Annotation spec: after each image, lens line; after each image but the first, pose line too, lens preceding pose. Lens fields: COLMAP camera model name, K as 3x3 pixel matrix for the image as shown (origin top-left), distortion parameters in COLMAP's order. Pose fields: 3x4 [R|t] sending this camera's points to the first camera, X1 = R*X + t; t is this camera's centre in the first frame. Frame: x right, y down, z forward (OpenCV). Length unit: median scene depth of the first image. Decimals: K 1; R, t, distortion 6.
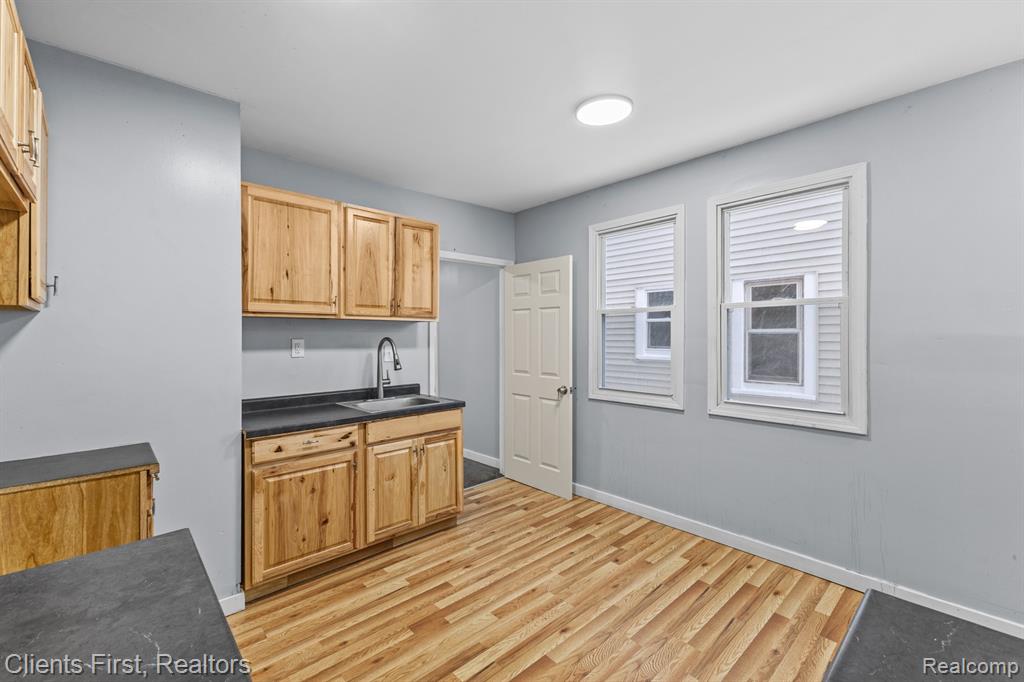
lens RADIAL K [[441.2, 0, 511.0], [0, 441.2, 336.1], [0, 0, 1]] dist [0.010071, 0.000468]
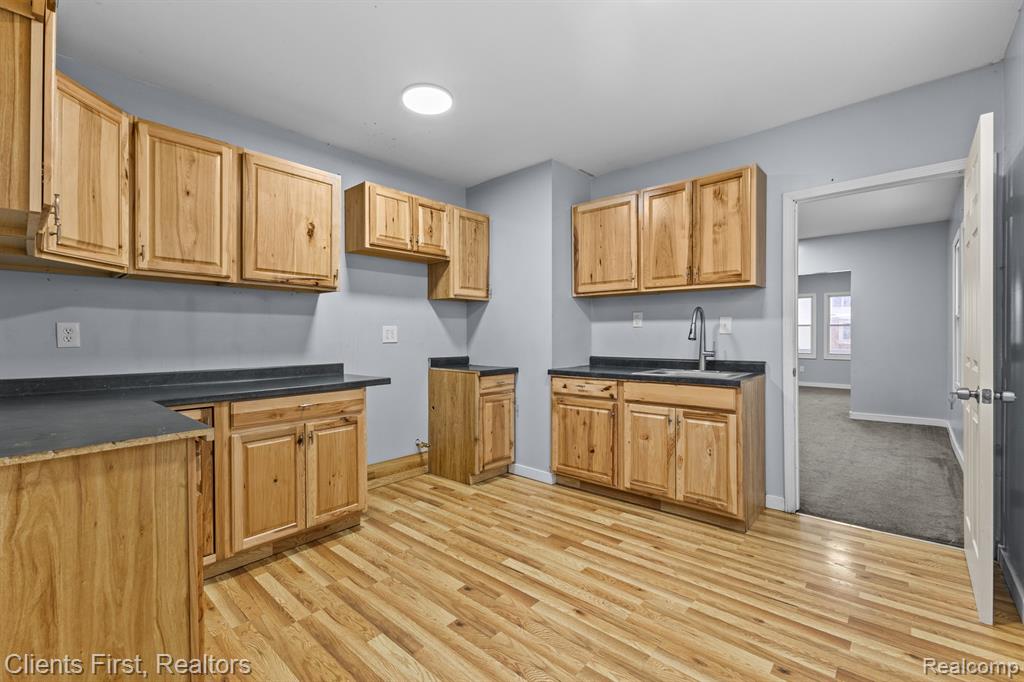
lens RADIAL K [[441.2, 0, 510.3], [0, 441.2, 337.3], [0, 0, 1]] dist [0.010071, 0.000468]
pose [[0.094624, 0.007161, -0.995487, 0.757505], [0.001302, 0.999972, 0.007317, 0.072629], [0.995512, -0.001988, 0.094612, 0.585347]]
